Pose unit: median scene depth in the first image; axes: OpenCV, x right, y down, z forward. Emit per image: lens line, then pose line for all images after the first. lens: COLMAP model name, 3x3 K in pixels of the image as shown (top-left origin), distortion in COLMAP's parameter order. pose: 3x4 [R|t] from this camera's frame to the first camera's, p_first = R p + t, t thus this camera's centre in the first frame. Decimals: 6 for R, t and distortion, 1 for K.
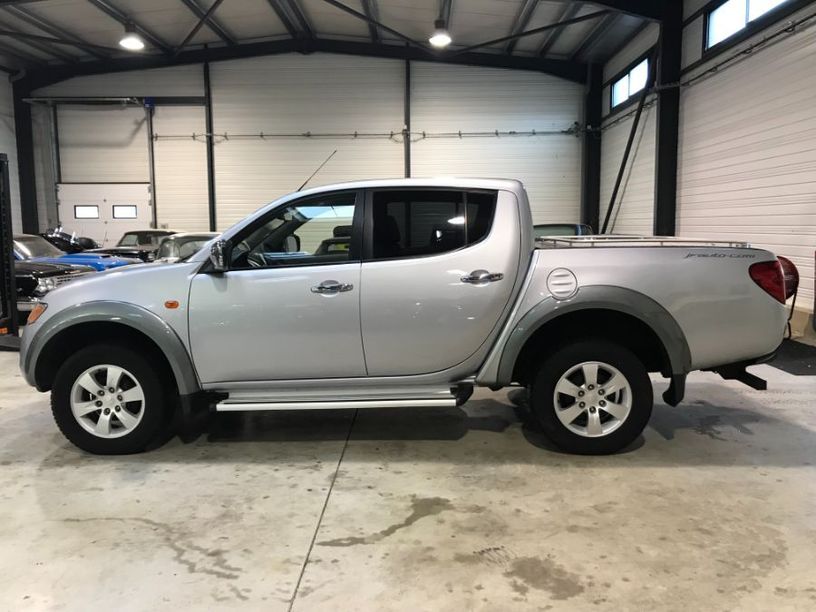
lens RADIAL K [[672.7, 0, 403.5], [0, 672.7, 308.3], [0, 0, 1]] dist [0.024960, -0.015761]
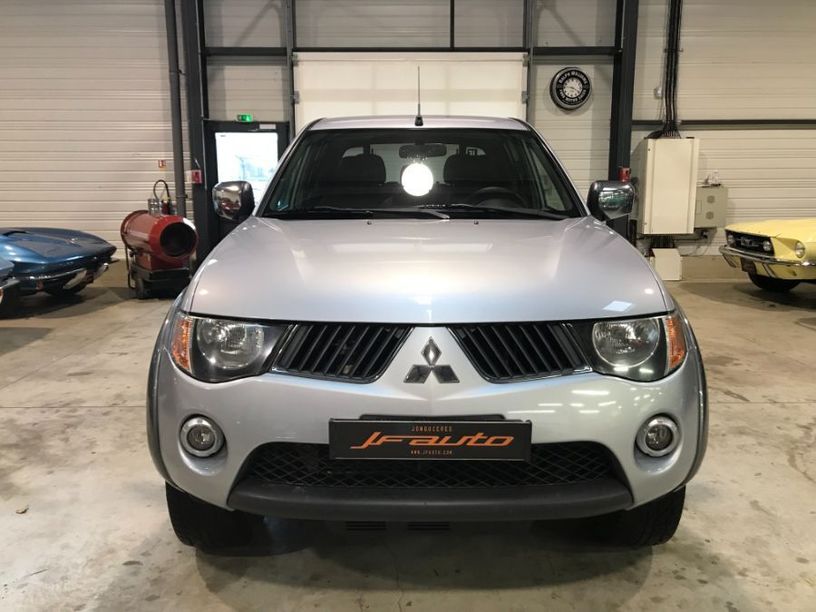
lens RADIAL K [[672.7, 0, 402.4], [0, 672.7, 302.2], [0, 0, 1]] dist [0.024960, -0.015761]
pose [[-0.041667, -0.167275, 0.985029, -1.020420], [0.128204, 0.976841, 0.171307, -0.124894], [-0.990872, 0.133423, -0.019257, 1.220555]]
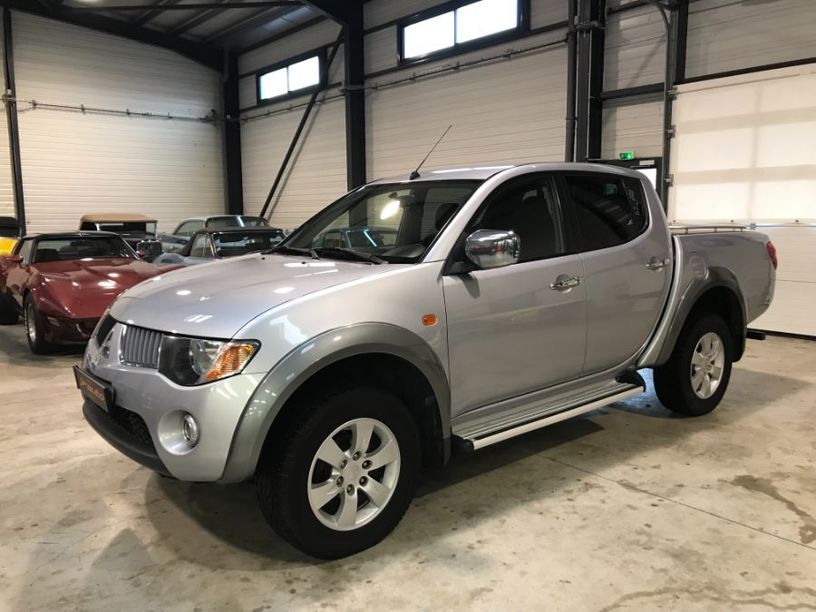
lens RADIAL K [[672.7, 0, 404.8], [0, 672.7, 306.2], [0, 0, 1]] dist [0.024960, -0.015761]
pose [[0.746548, -0.086394, 0.659698, -0.831621], [0.082663, 0.995895, 0.036876, -0.048959], [-0.660176, 0.027003, 0.750625, 0.463062]]
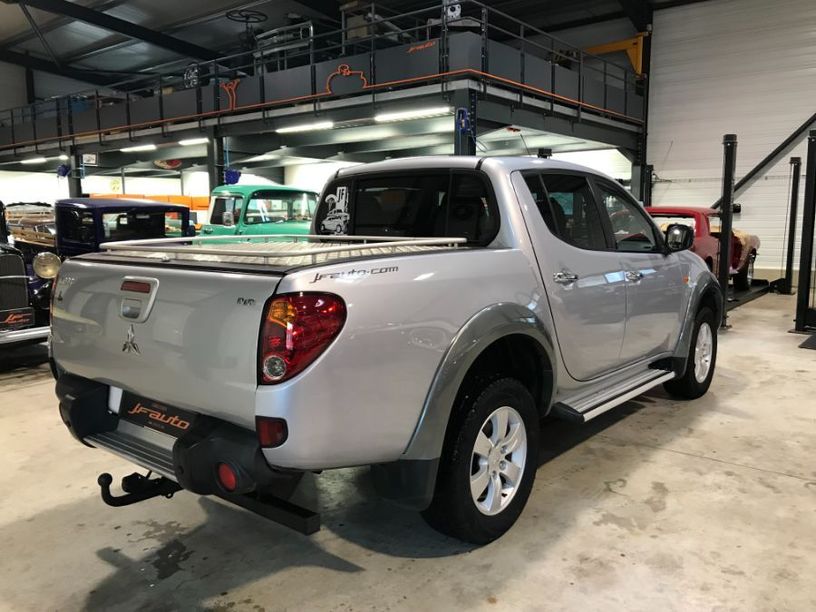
lens RADIAL K [[672.7, 0, 407.7], [0, 672.7, 303.3], [0, 0, 1]] dist [0.024960, -0.015761]
pose [[-0.611156, 0.115760, -0.783000, 0.872144], [-0.087394, 0.973330, 0.212112, -0.217131], [0.786671, 0.198063, -0.584739, 1.675491]]
